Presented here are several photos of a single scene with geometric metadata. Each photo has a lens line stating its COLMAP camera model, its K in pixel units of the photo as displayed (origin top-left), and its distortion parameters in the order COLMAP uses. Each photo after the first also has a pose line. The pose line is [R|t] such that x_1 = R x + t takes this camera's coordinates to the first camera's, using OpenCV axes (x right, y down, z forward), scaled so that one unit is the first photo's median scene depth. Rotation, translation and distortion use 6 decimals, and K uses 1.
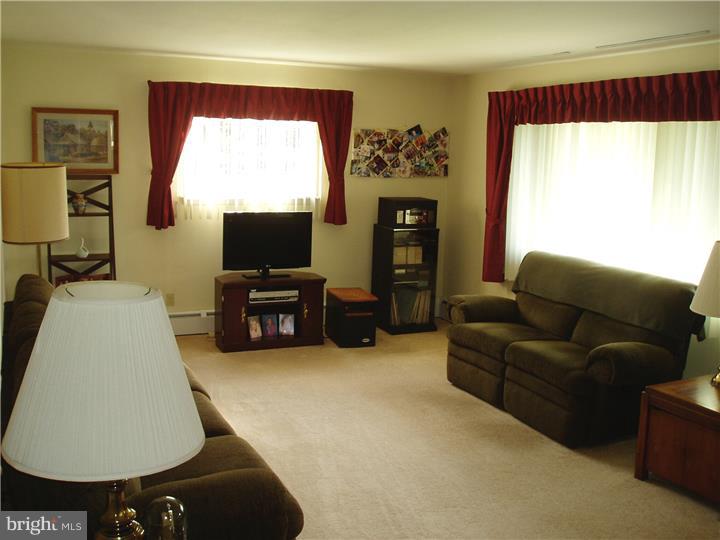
lens RADIAL K [[805.7, 0, 360.0], [0, 805.7, 270.0], [0, 0, 1]] dist [-0.018175, 0.021813]
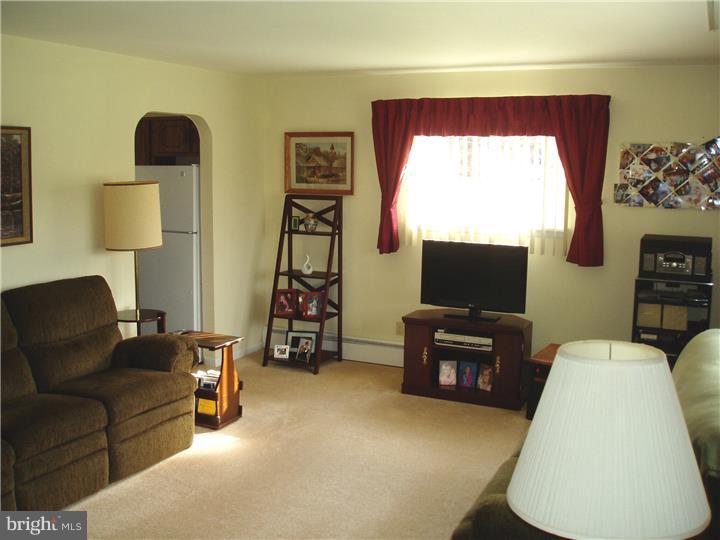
lens RADIAL K [[805.7, 0, 360.0], [0, 805.7, 270.0], [0, 0, 1]] dist [-0.018175, 0.021813]
pose [[0.642011, 0.086044, -0.761852, 0.466151], [-0.117198, 0.993018, 0.013390, -0.040625], [0.757685, 0.080691, 0.647613, 0.356837]]
